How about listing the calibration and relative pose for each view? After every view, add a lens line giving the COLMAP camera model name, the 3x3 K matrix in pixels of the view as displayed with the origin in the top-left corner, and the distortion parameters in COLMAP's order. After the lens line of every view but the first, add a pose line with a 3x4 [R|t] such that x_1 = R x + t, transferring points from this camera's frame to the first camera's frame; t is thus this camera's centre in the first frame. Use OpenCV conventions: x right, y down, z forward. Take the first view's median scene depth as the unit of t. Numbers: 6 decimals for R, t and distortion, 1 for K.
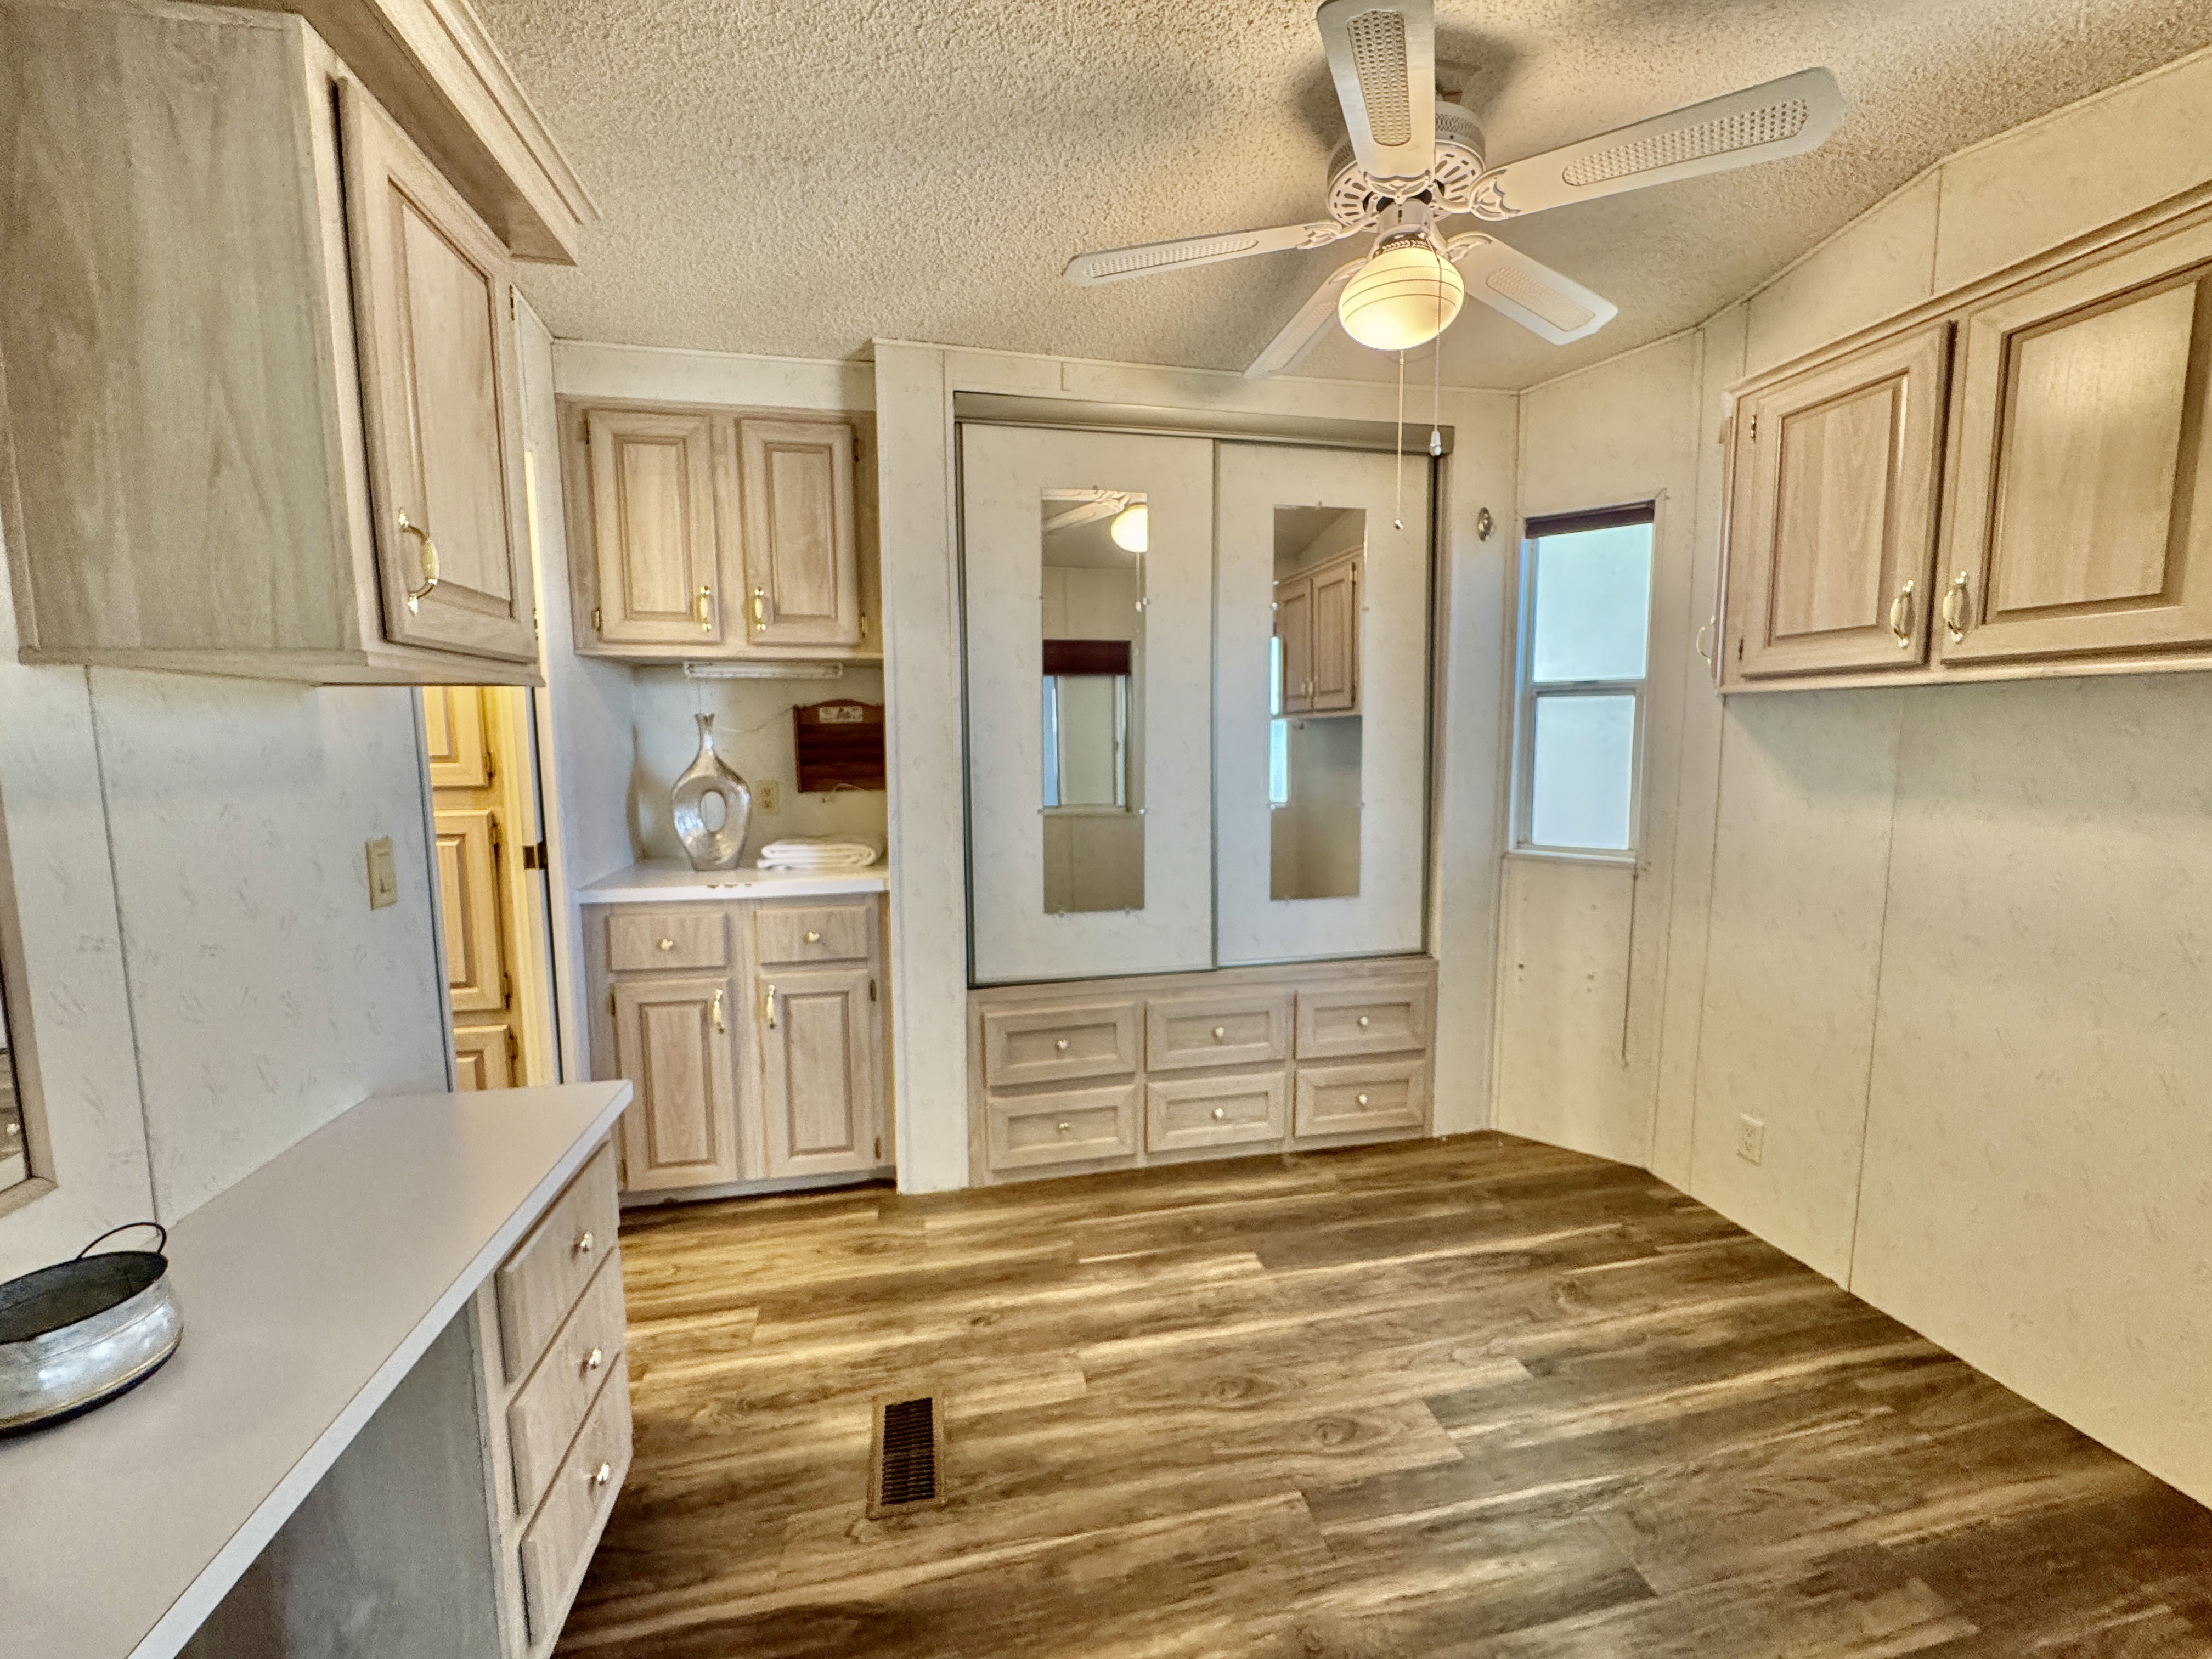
lens RADIAL K [[886.1, 0, 1113.8], [0, 886.1, 824.2], [0, 0, 1]] dist [-0.003281, 0.000302]
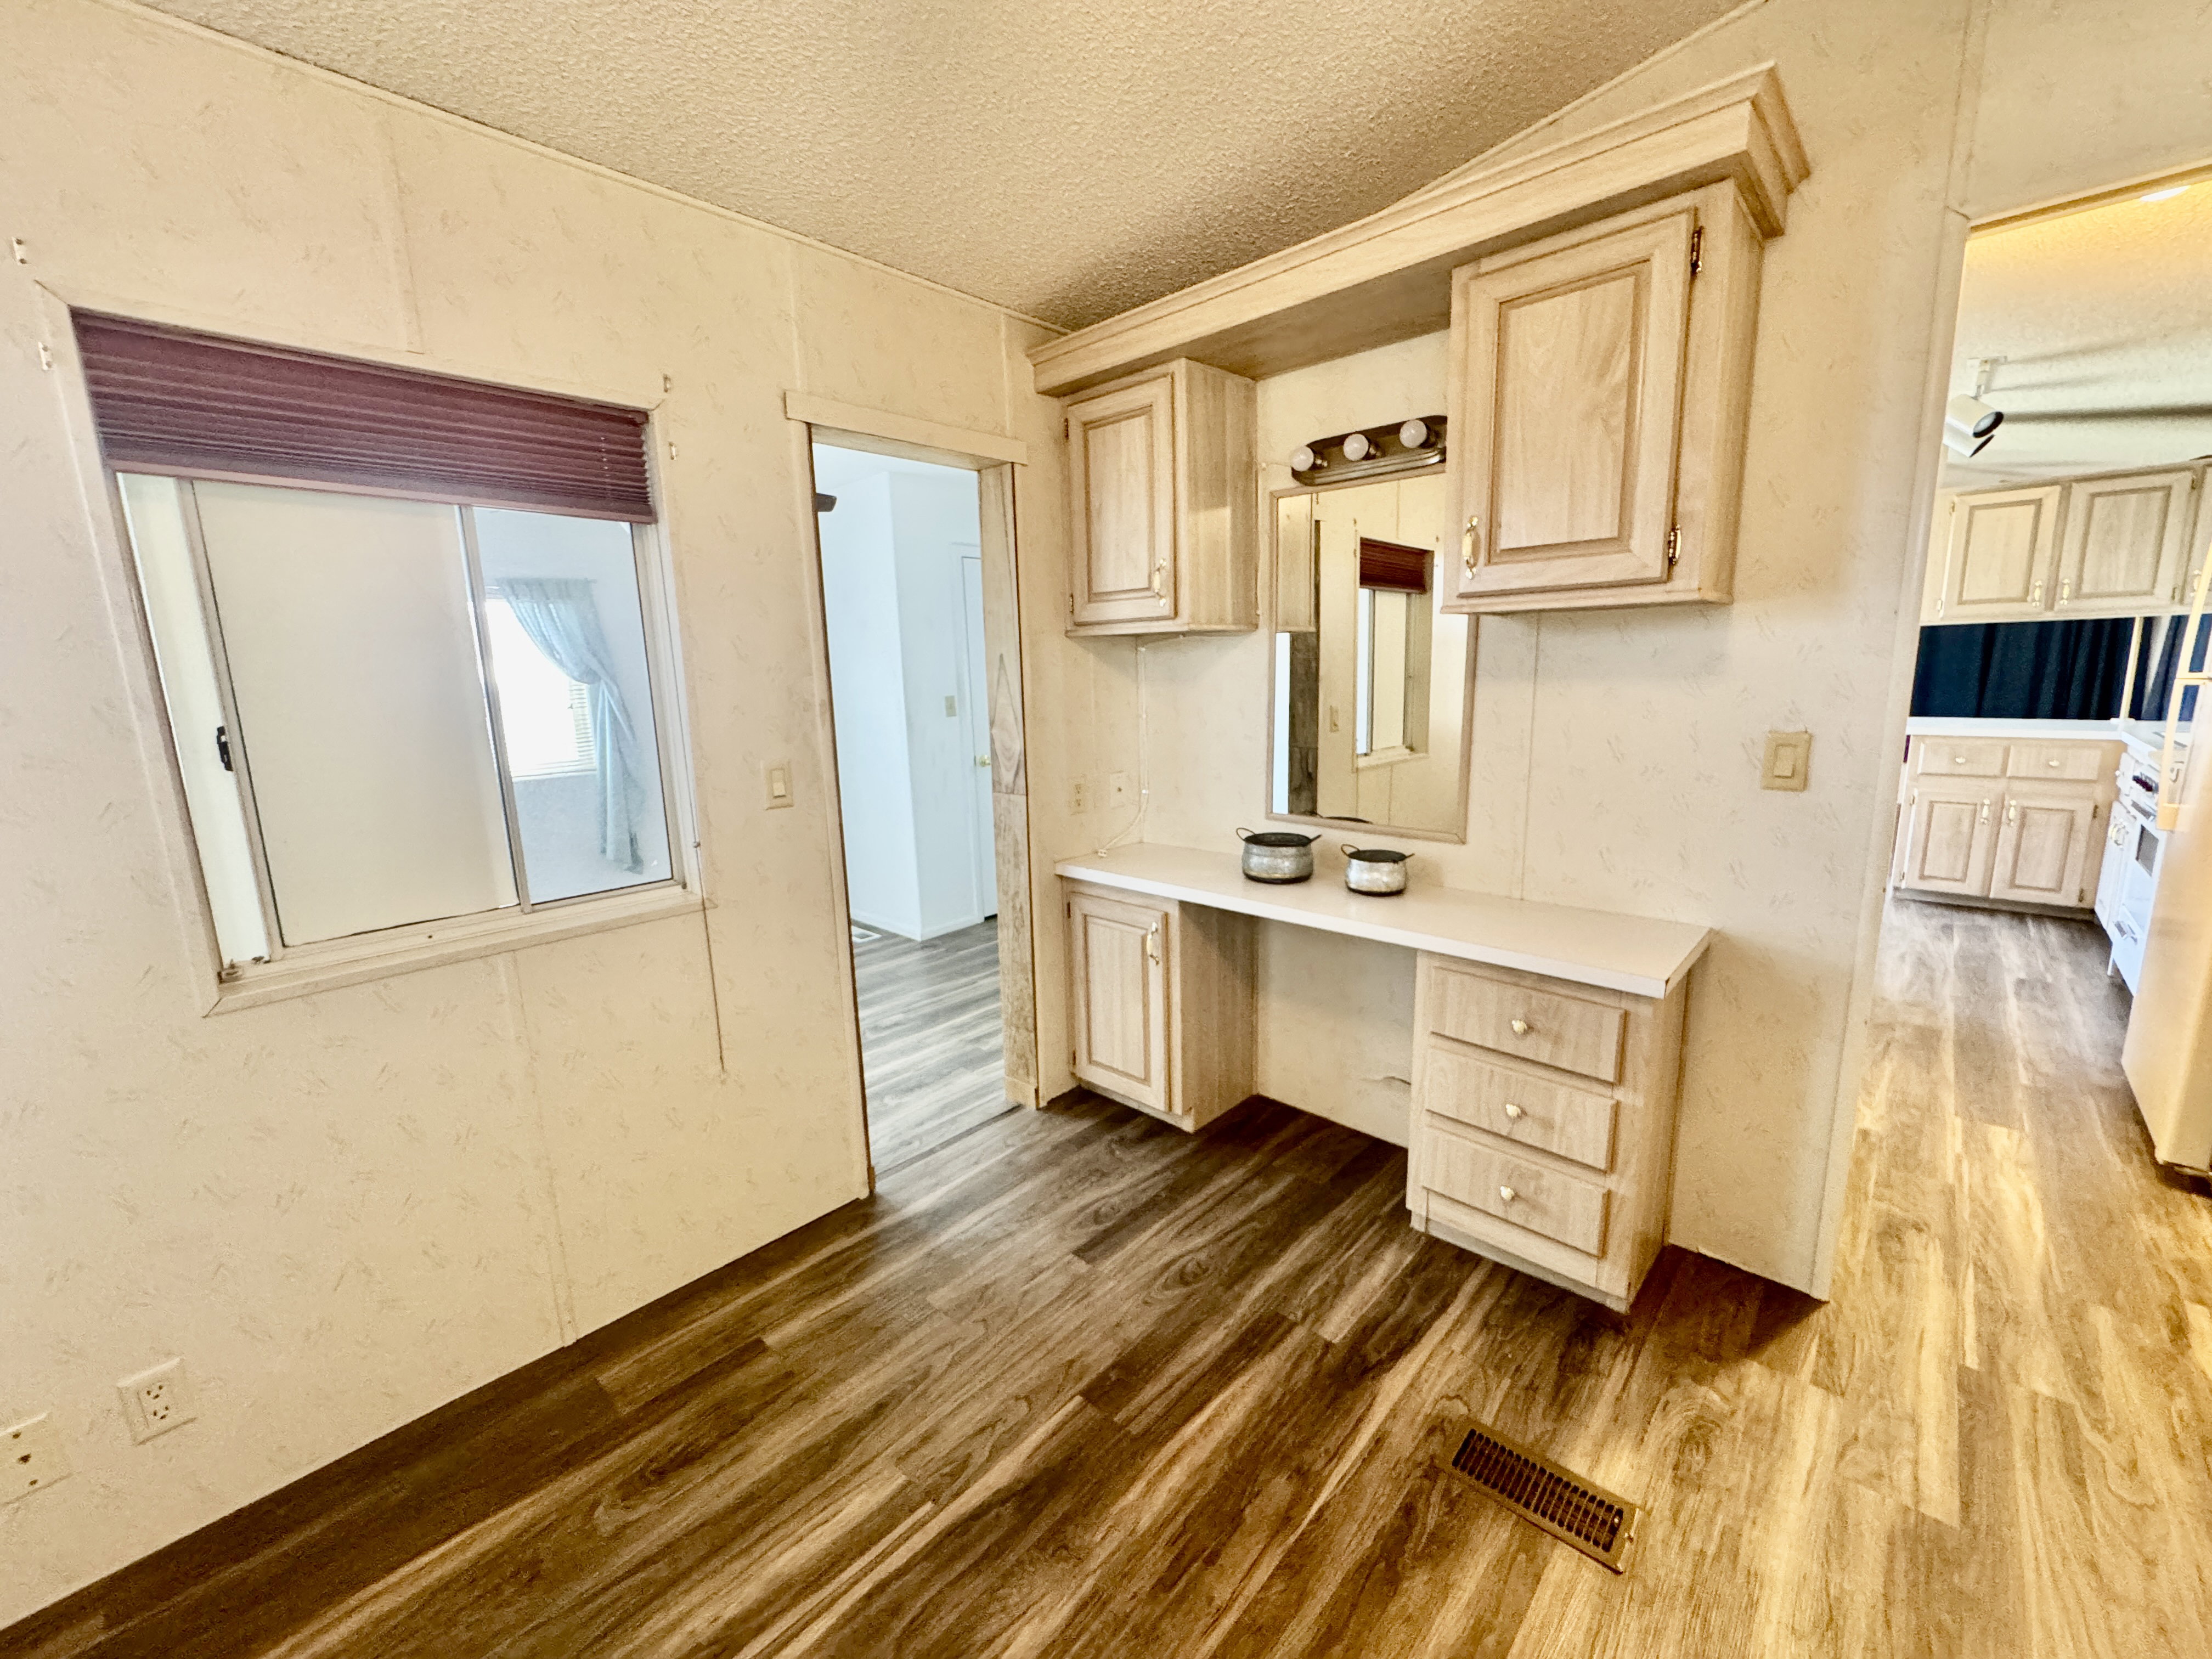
lens RADIAL K [[886.1, 0, 1104.6], [0, 886.1, 821.0], [0, 0, 1]] dist [-0.003281, 0.000302]
pose [[-0.815606, 0.132833, -0.563153, 0.551641], [-0.029341, 0.962544, 0.269532, -0.153796], [0.577863, 0.236355, -0.781160, 1.374536]]
